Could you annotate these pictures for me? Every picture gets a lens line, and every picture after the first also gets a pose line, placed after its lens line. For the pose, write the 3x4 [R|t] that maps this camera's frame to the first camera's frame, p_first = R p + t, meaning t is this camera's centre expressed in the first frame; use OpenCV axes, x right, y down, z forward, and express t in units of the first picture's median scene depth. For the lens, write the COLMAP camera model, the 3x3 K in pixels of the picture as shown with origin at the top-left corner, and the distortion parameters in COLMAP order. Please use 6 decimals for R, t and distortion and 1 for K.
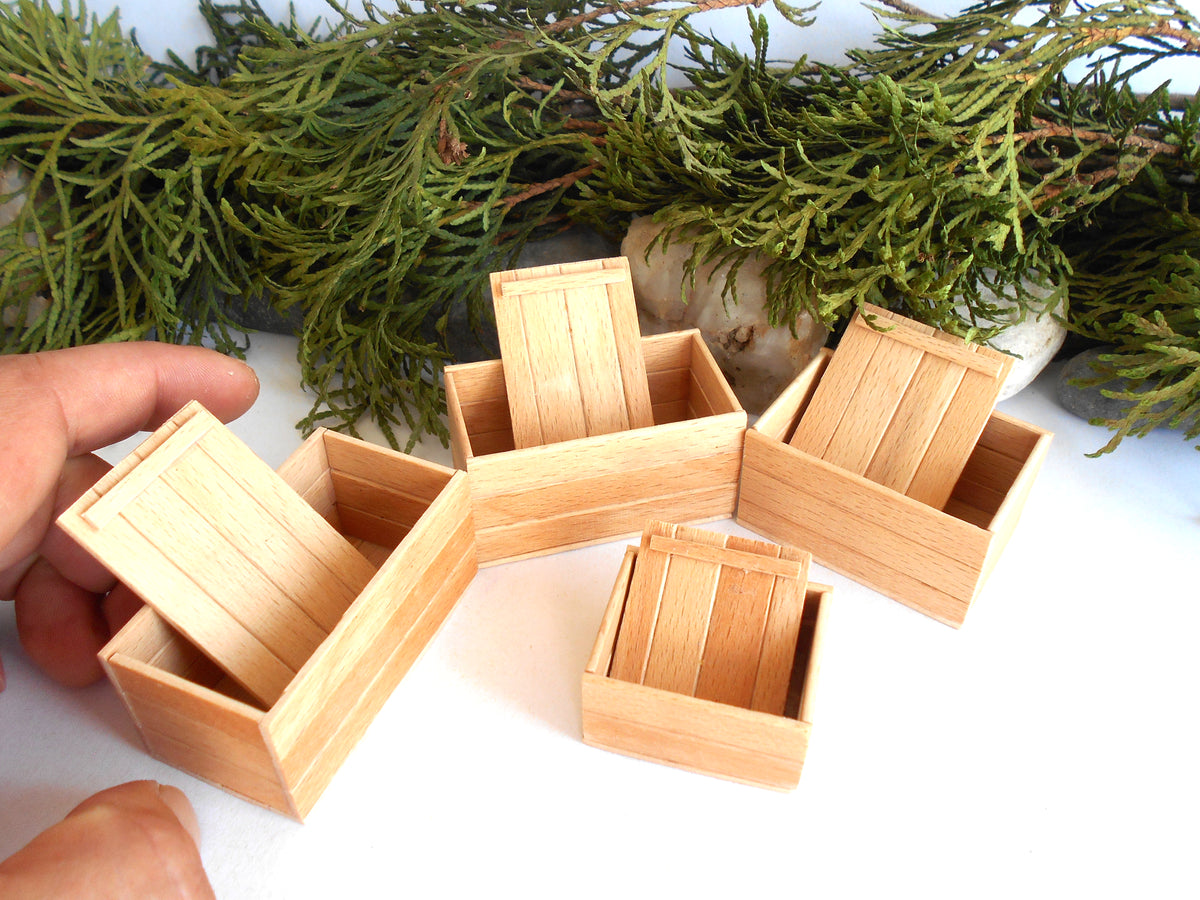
lens RADIAL K [[1048.2, 0, 600.7], [0, 1048.2, 451.1], [0, 0, 1]] dist [-0.002748, -0.003718]
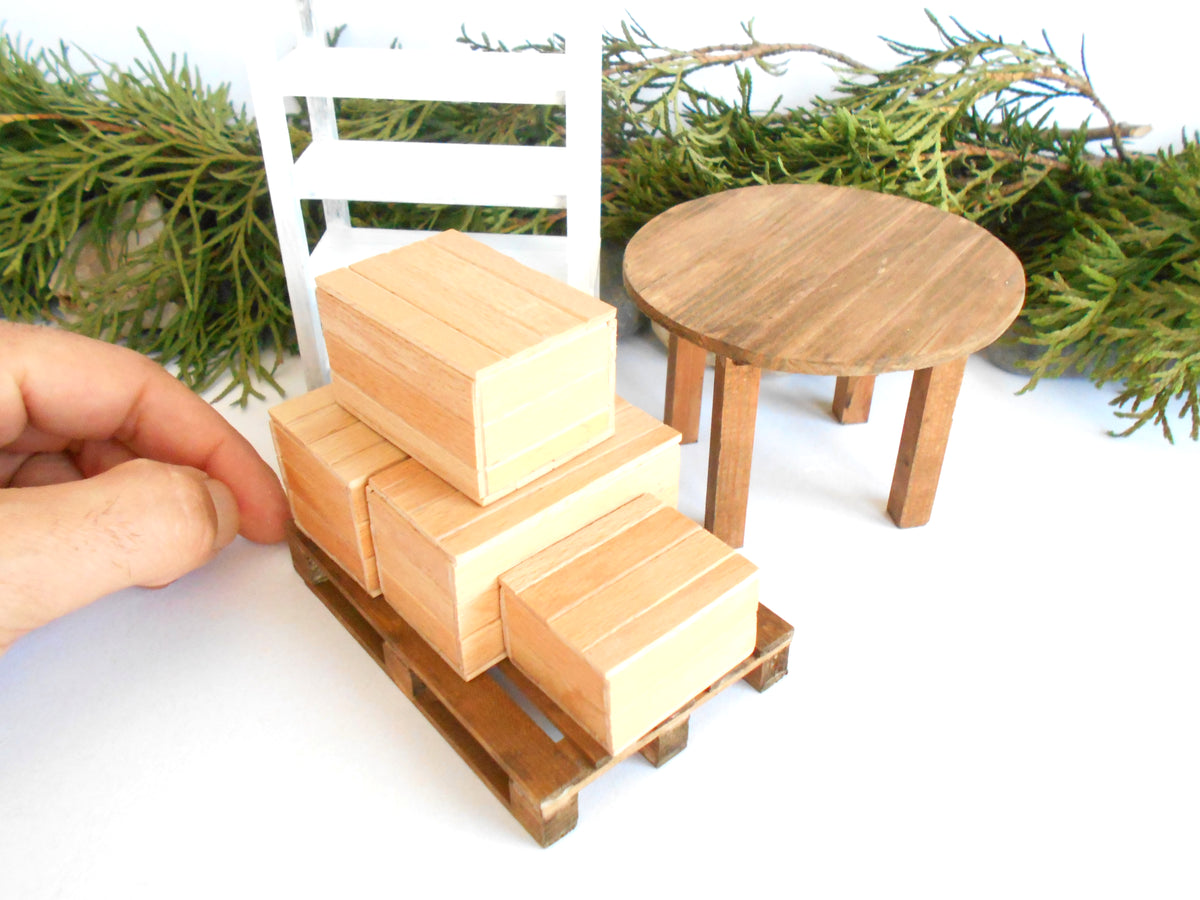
lens RADIAL K [[1064.7, 0, 598.3], [0, 1064.7, 446.3], [0, 0, 1]] dist [-0.006596, 0.003548]
pose [[0.999063, -0.027756, 0.033204, -0.084284], [0.031251, 0.993456, -0.109854, 0.183602], [-0.029938, 0.110789, 0.993393, -0.253991]]
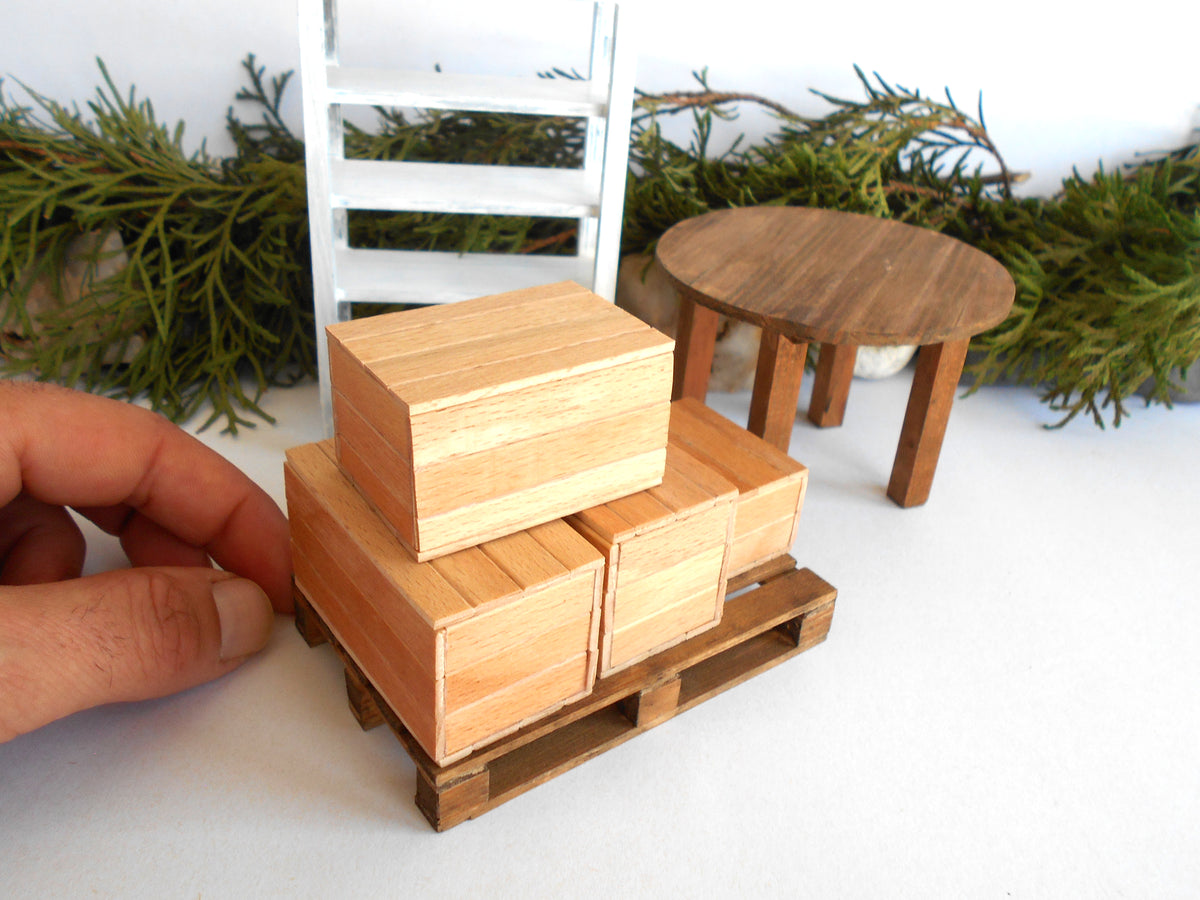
lens RADIAL K [[1066.7, 0, 600.4], [0, 1066.7, 447.9], [0, 0, 1]] dist [-0.005450, 0.005324]
pose [[0.967634, -0.063139, 0.244333, -0.349489], [0.112862, 0.974246, -0.195209, 0.282984], [-0.225716, 0.216467, 0.949839, -0.241328]]
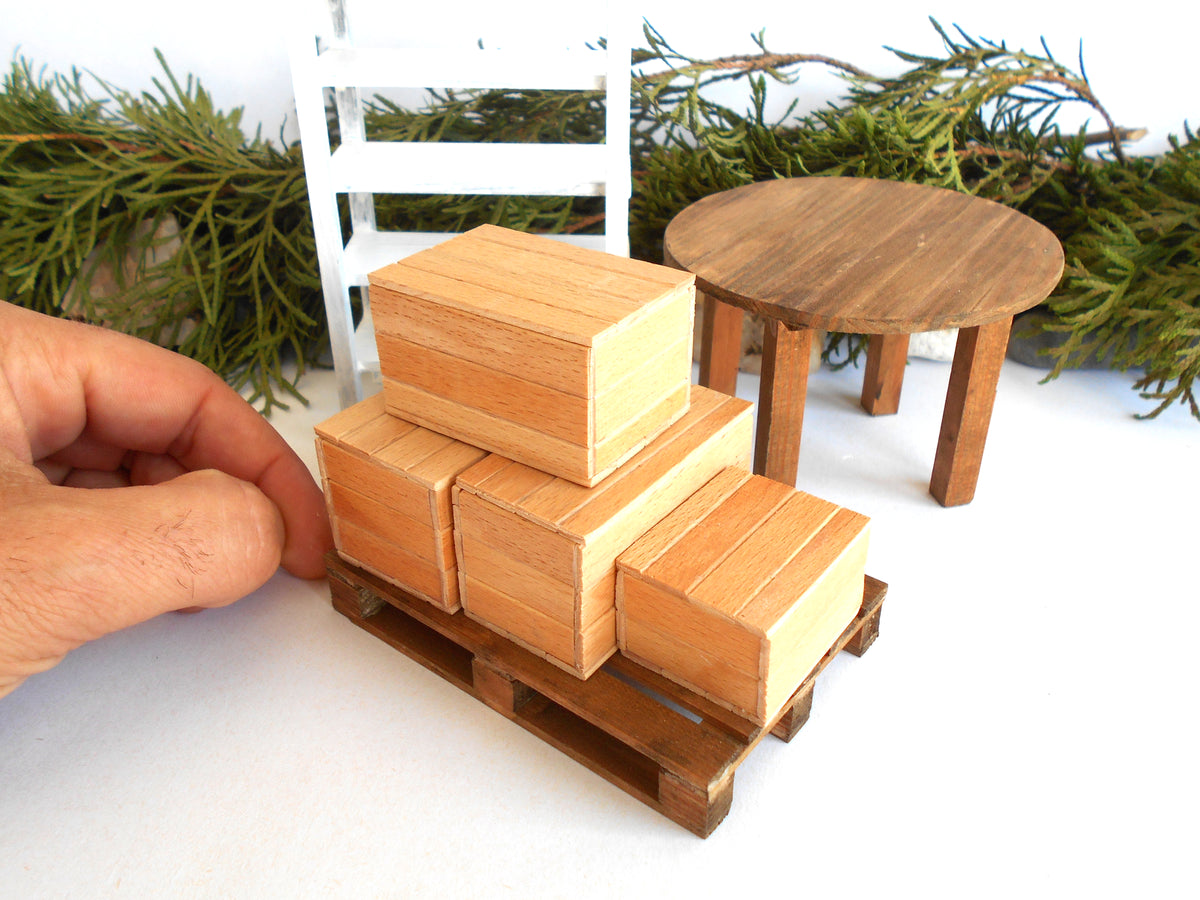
lens RADIAL K [[1064.7, 0, 598.3], [0, 1064.7, 446.3], [0, 0, 1]] dist [-0.006596, 0.003548]
pose [[0.995952, -0.053492, 0.072240, -0.167215], [0.065839, 0.981259, -0.181097, 0.267363], [-0.061199, 0.185121, 0.980808, -0.227446]]
